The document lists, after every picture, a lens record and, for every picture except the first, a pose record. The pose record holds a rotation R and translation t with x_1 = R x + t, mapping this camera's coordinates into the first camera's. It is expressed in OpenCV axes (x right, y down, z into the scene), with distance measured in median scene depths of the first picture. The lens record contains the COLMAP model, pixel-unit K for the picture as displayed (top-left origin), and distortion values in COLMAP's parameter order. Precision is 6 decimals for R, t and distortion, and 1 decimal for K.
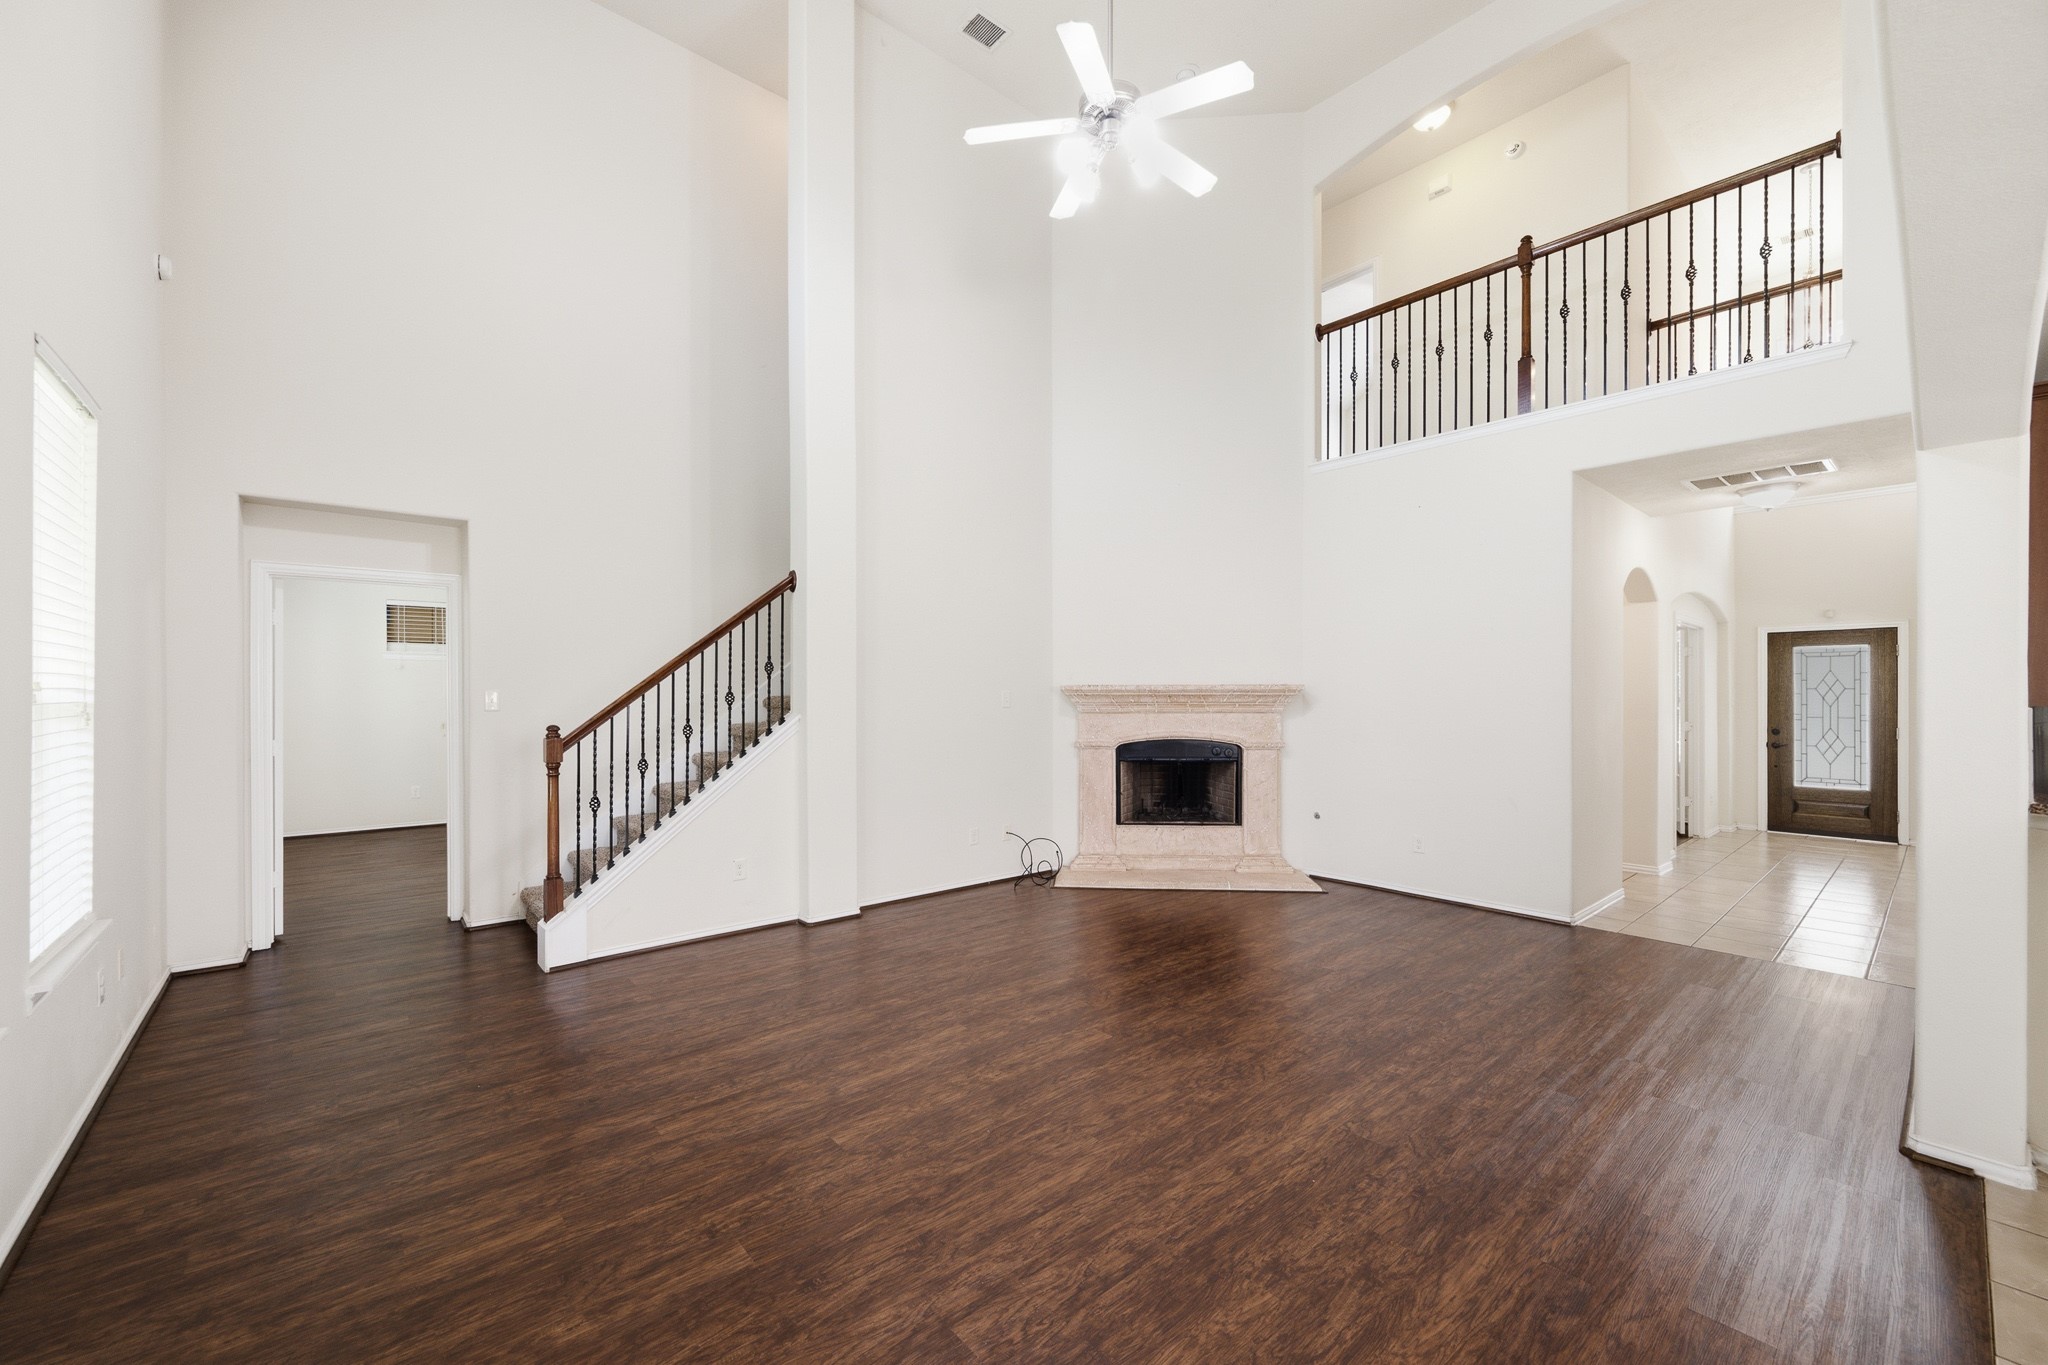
lens RADIAL K [[805.9, 0, 1024.9], [0, 805.9, 688.8], [0, 0, 1]] dist [-0.000041, 0.001391]
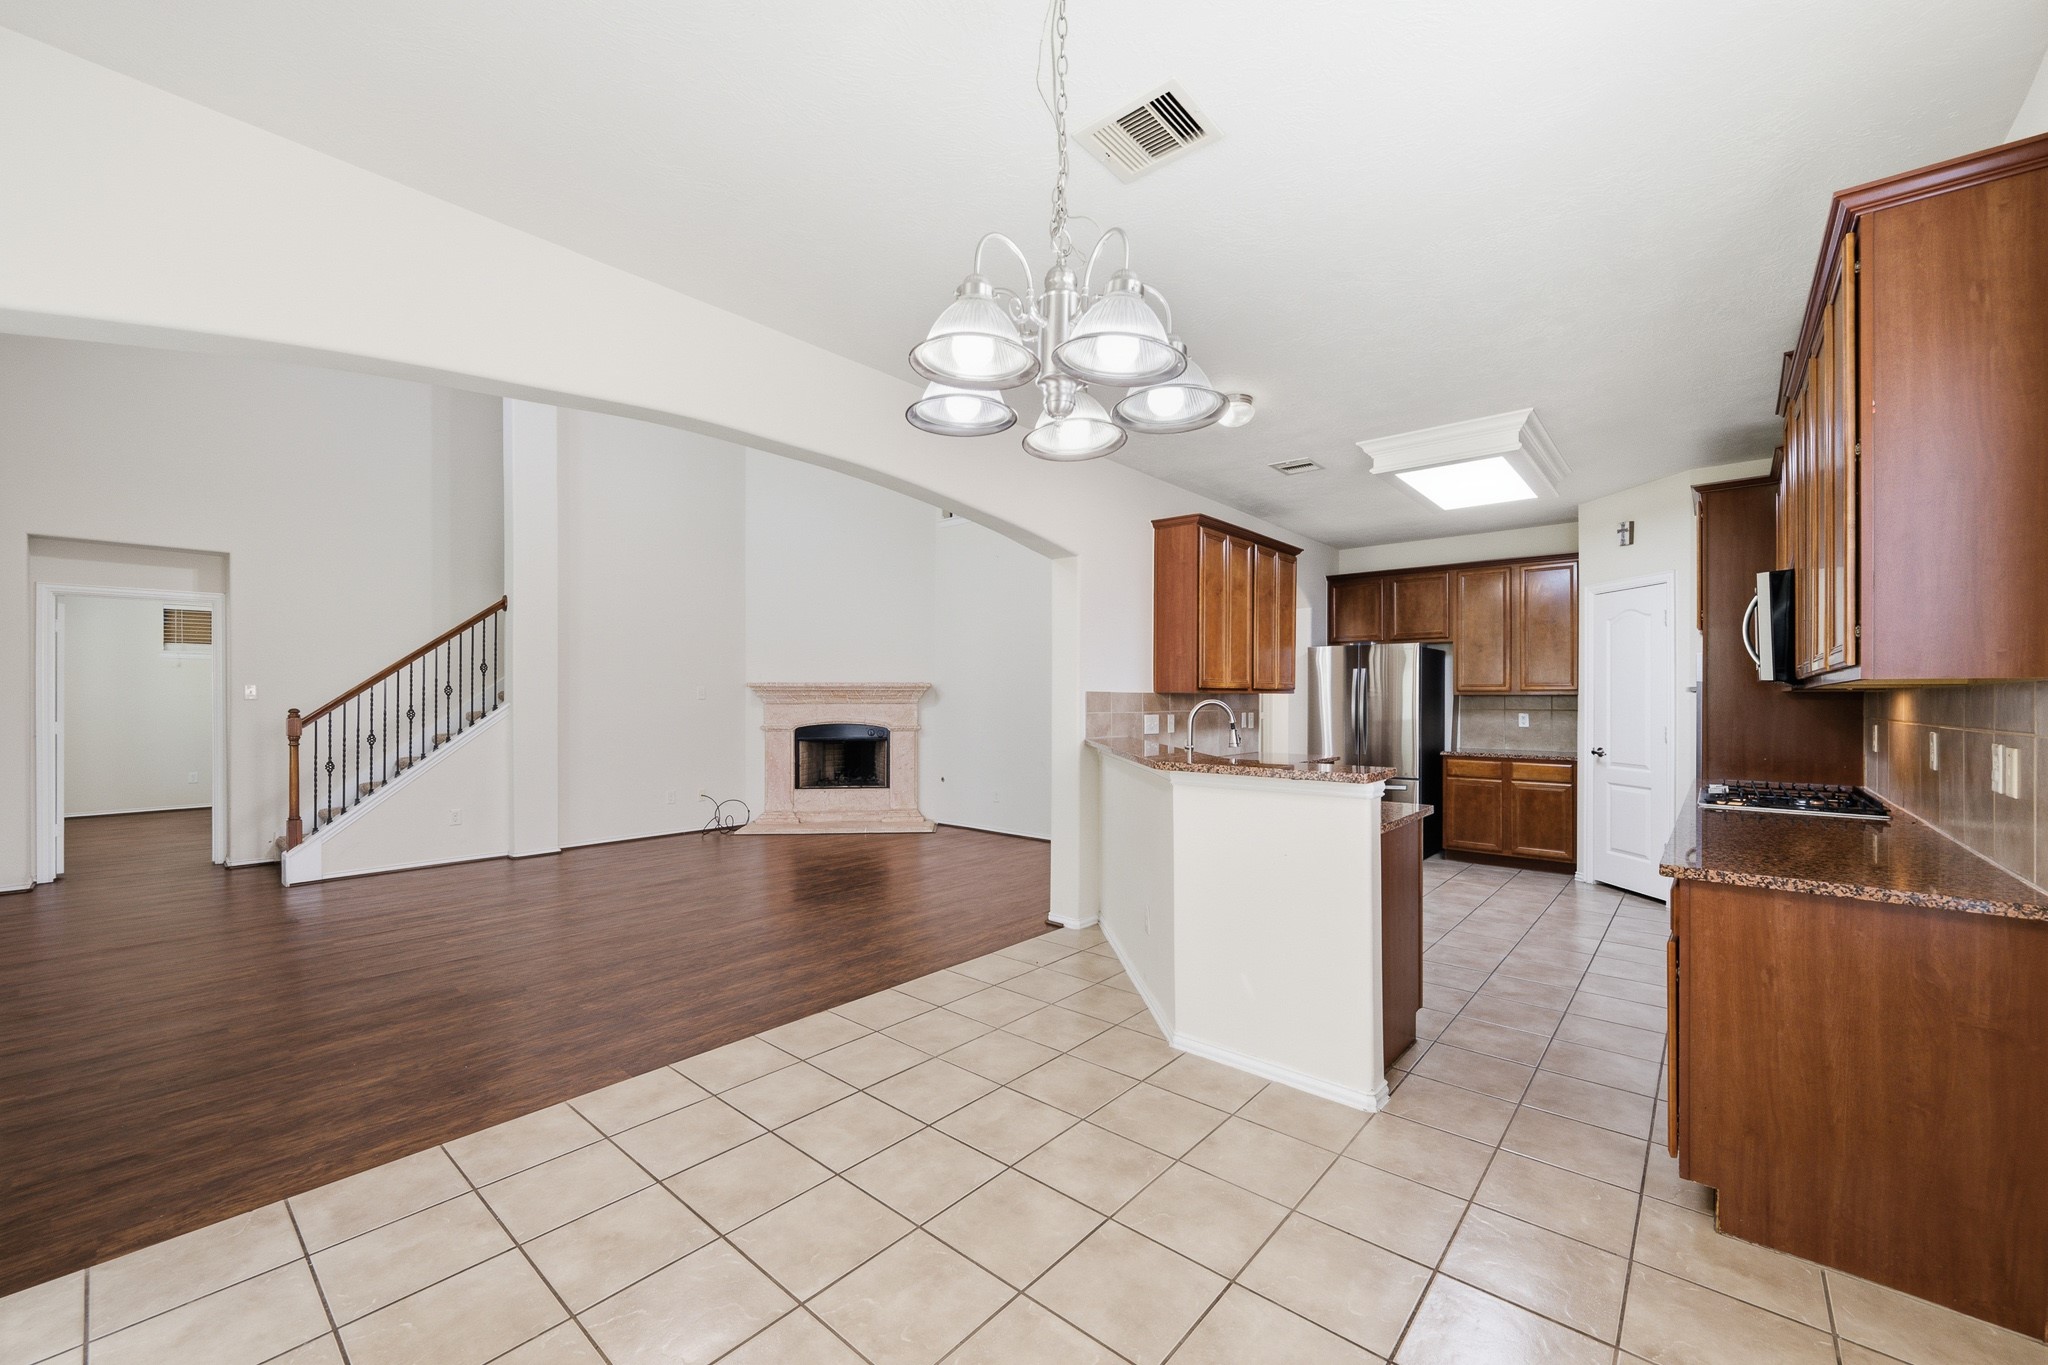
lens RADIAL K [[805.9, 0, 1021.5], [0, 805.9, 690.5], [0, 0, 1]] dist [-0.000041, 0.001391]
pose [[0.990304, 0.002318, 0.138898, 0.375208], [-0.002218, 0.999997, -0.000874, 0.010854], [-0.138899, 0.000557, 0.990306, -0.444069]]
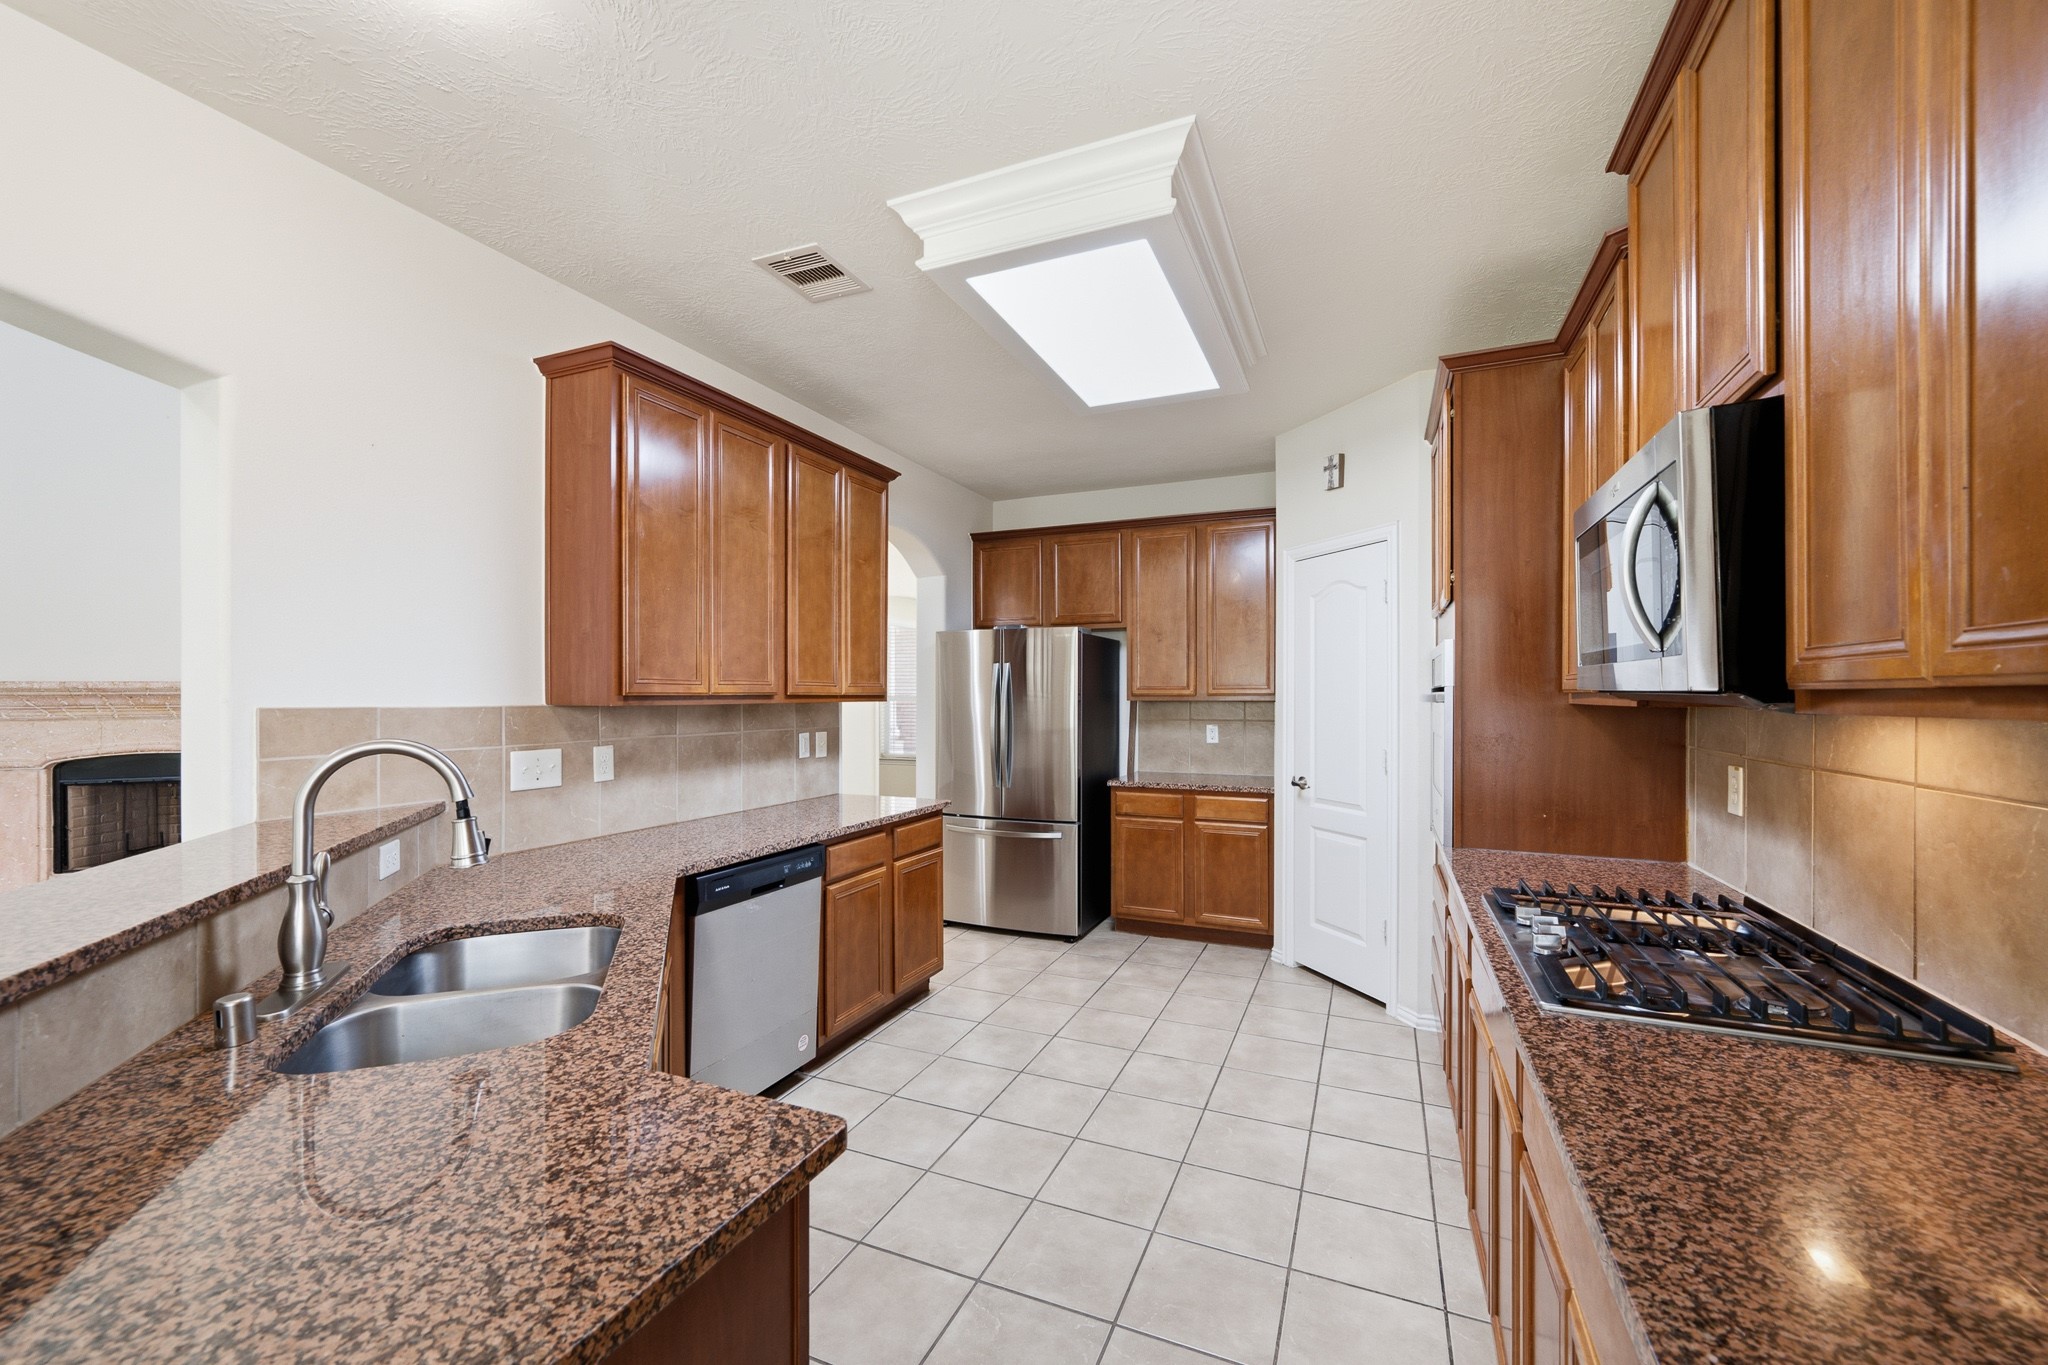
lens RADIAL K [[805.9, 0, 1026.4], [0, 805.9, 689.1], [0, 0, 1]] dist [-0.000041, 0.001391]
pose [[0.903395, 0.001380, 0.428807, 0.749959], [-0.001892, 0.999998, 0.000769, 0.000668], [-0.428805, -0.001506, 0.903396, -0.038111]]
